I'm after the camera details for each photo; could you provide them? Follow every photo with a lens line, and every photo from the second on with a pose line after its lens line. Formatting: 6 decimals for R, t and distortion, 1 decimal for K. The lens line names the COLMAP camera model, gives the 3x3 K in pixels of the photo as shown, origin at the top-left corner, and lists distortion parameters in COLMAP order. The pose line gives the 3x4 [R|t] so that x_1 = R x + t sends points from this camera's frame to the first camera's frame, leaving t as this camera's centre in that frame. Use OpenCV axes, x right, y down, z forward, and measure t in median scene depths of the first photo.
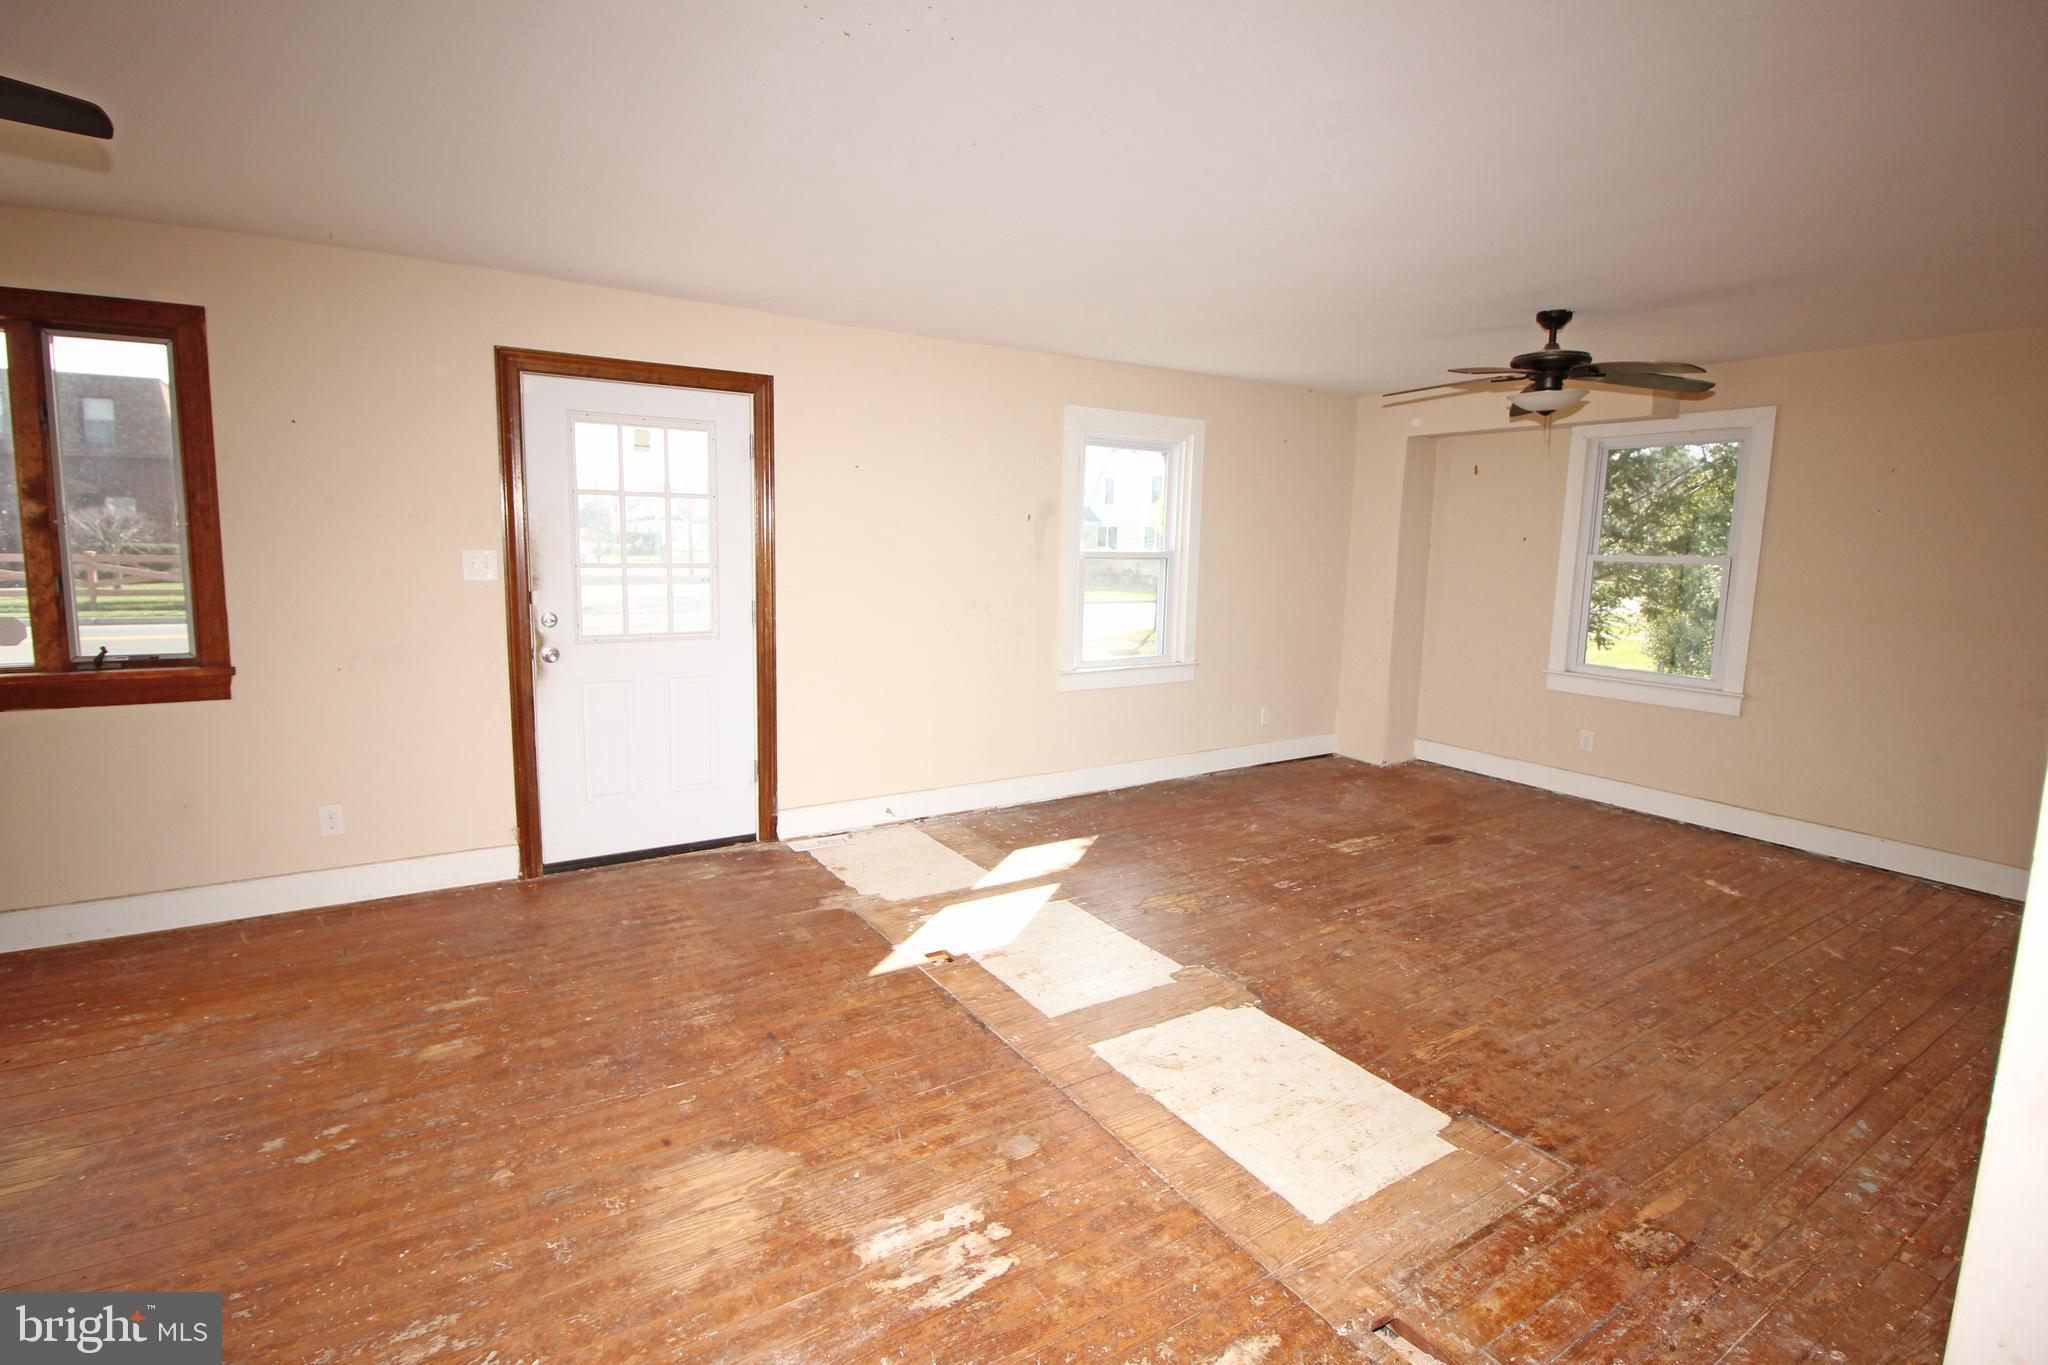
lens RADIAL K [[944.8, 0, 1012.7], [0, 944.8, 659.1], [0, 0, 1]] dist [0.003027, -0.014762]
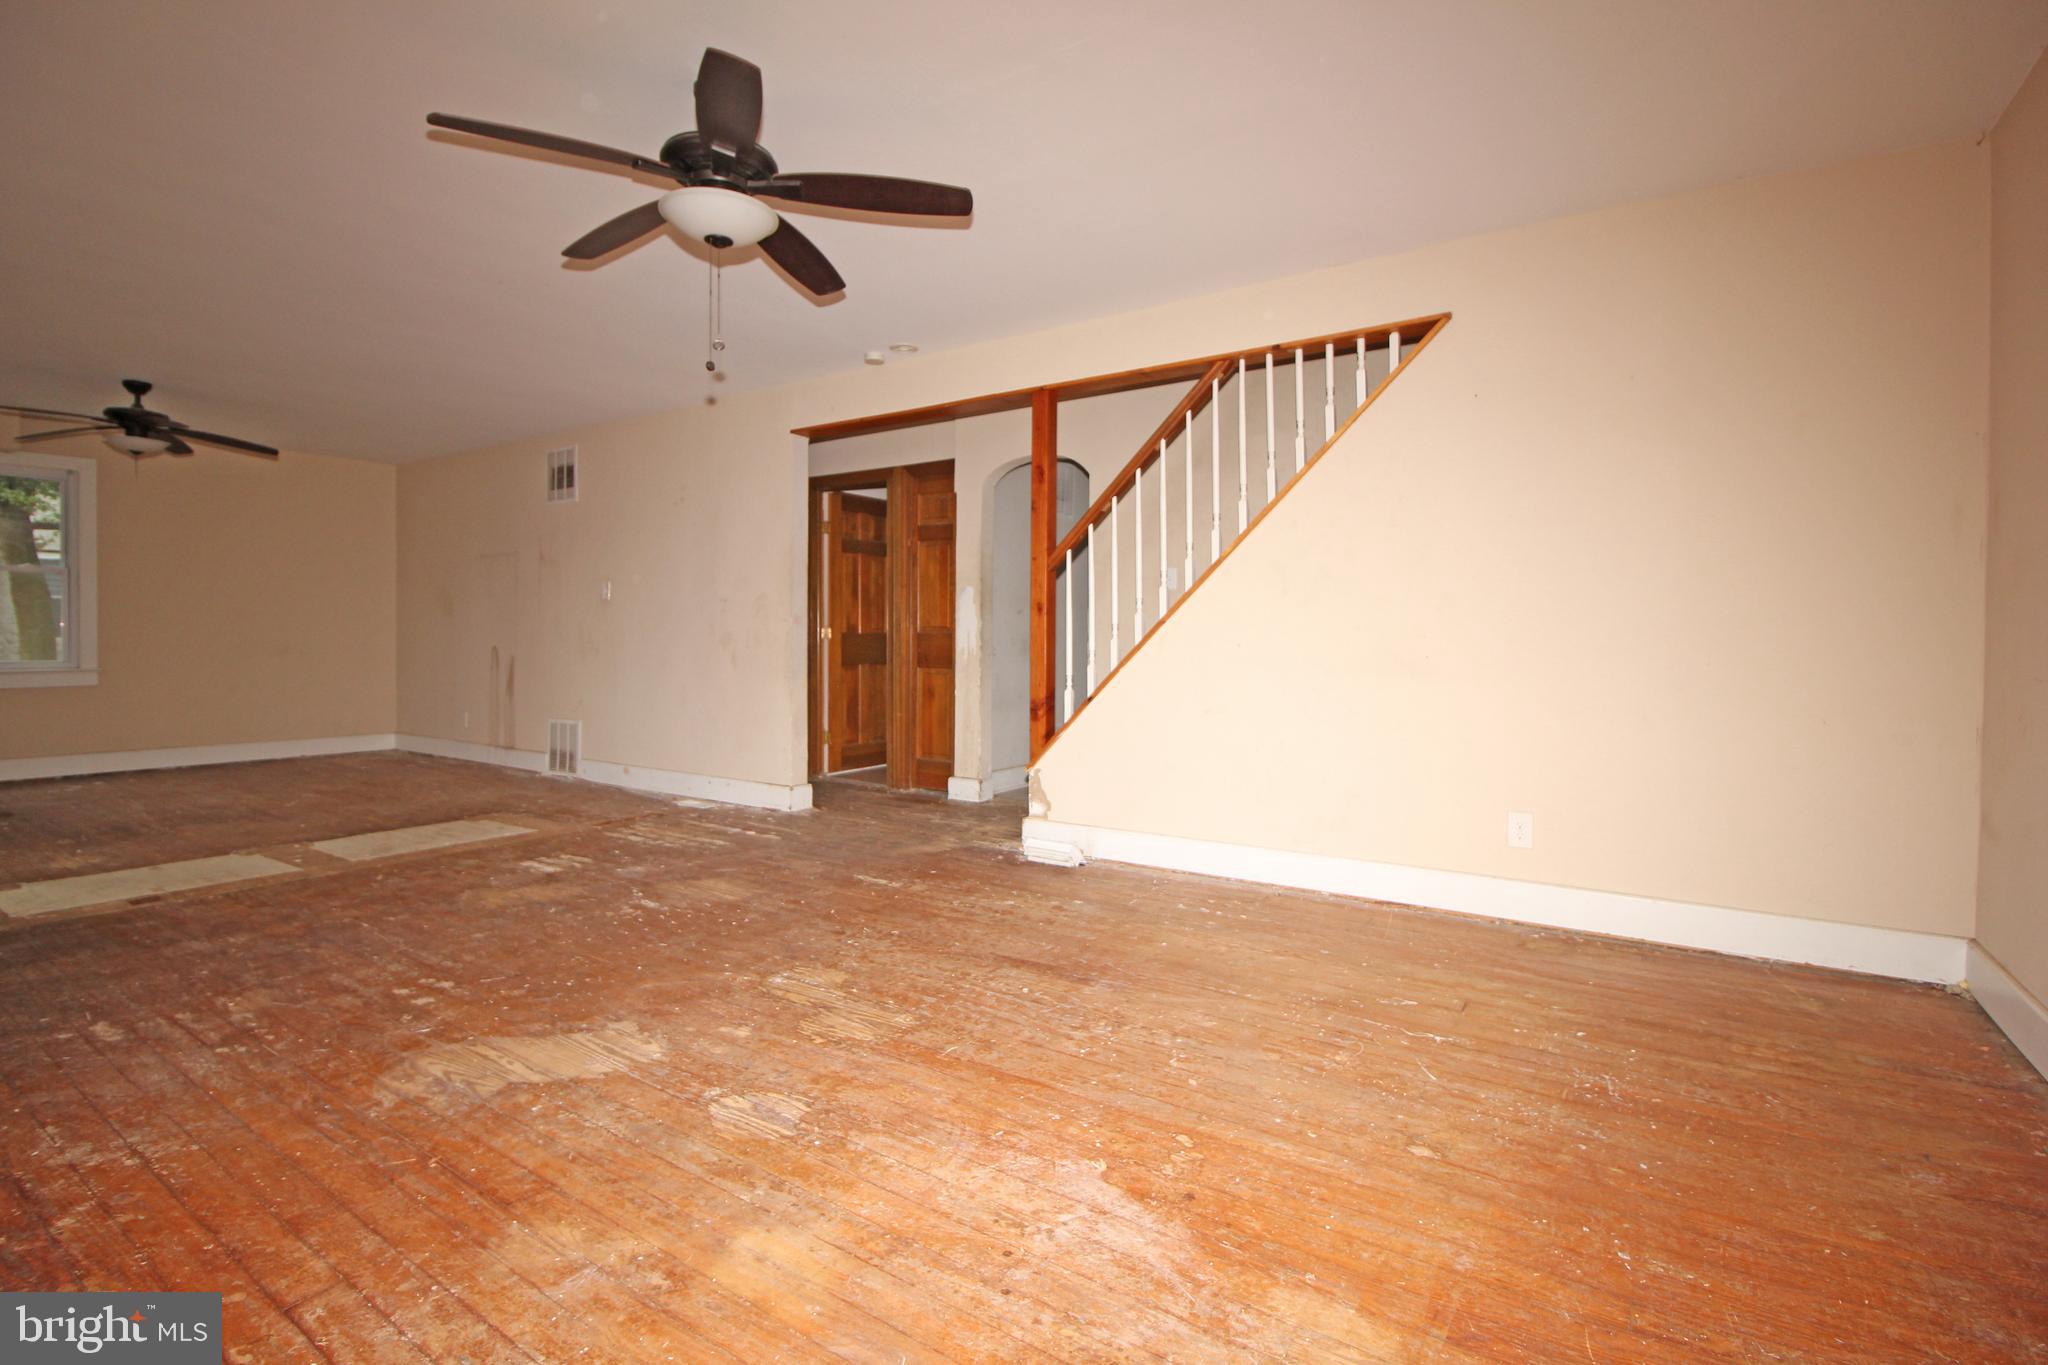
lens RADIAL K [[944.8, 0, 1012.7], [0, 944.8, 659.1], [0, 0, 1]] dist [0.003027, -0.014762]
pose [[-0.404066, -0.043808, 0.913680, -1.211560], [0.100815, 0.990635, 0.092082, 0.038888], [-0.909157, 0.129320, -0.395865, 0.423097]]
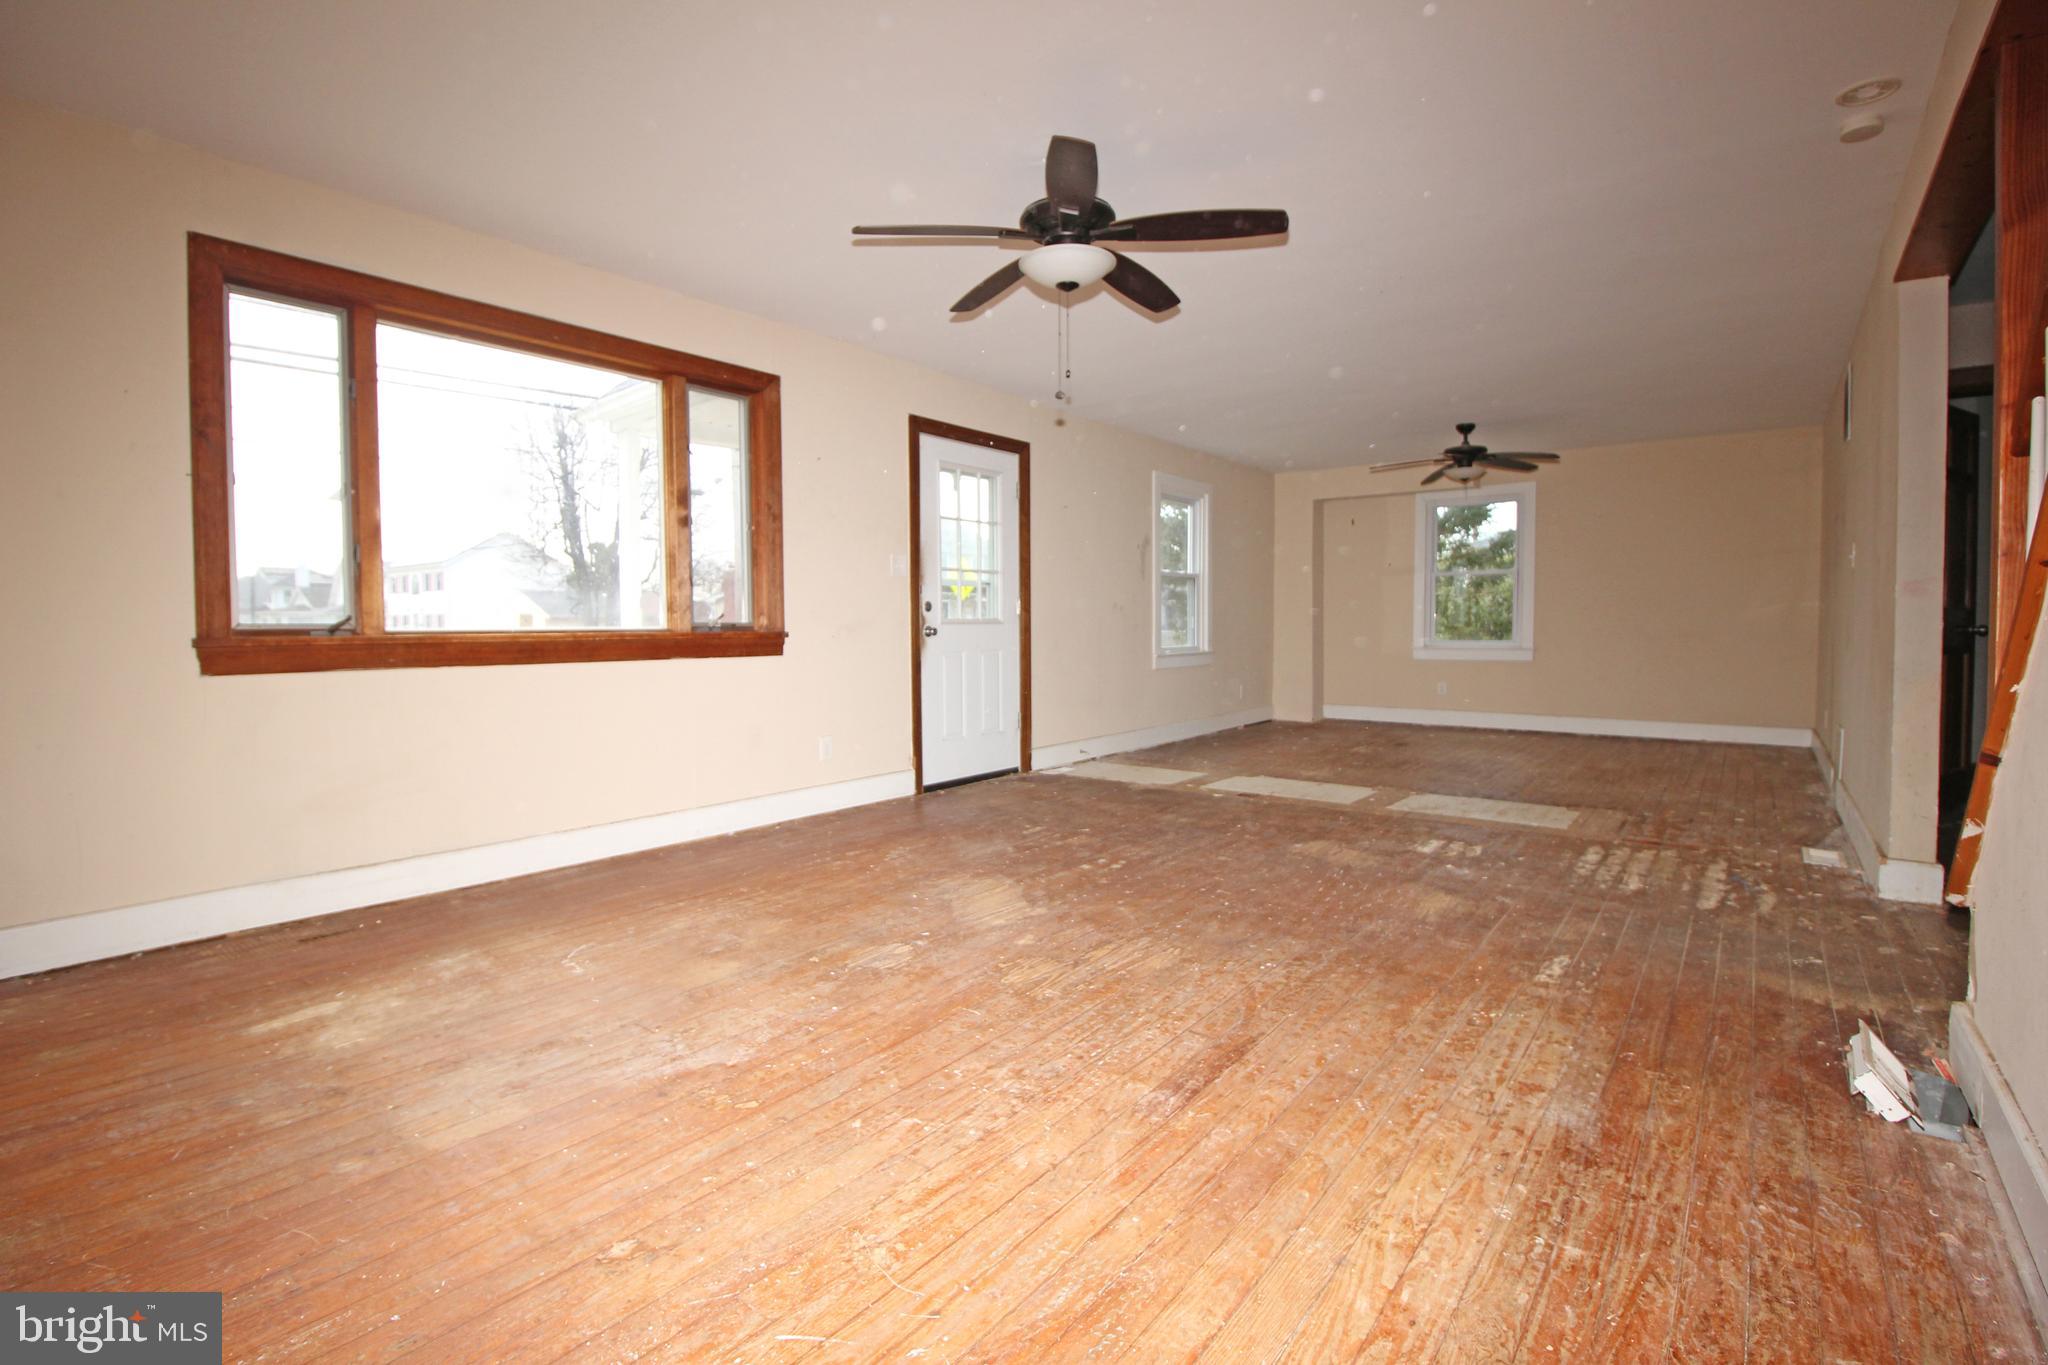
lens RADIAL K [[941.7, 0, 1010.5], [0, 941.7, 652.6], [0, 0, 1]] dist [-0.002846, -0.000281]
pose [[0.940766, -0.036230, 0.337116, -0.848876], [0.067197, 0.994475, -0.080646, 0.147126], [-0.332332, 0.098522, 0.938003, -0.341933]]
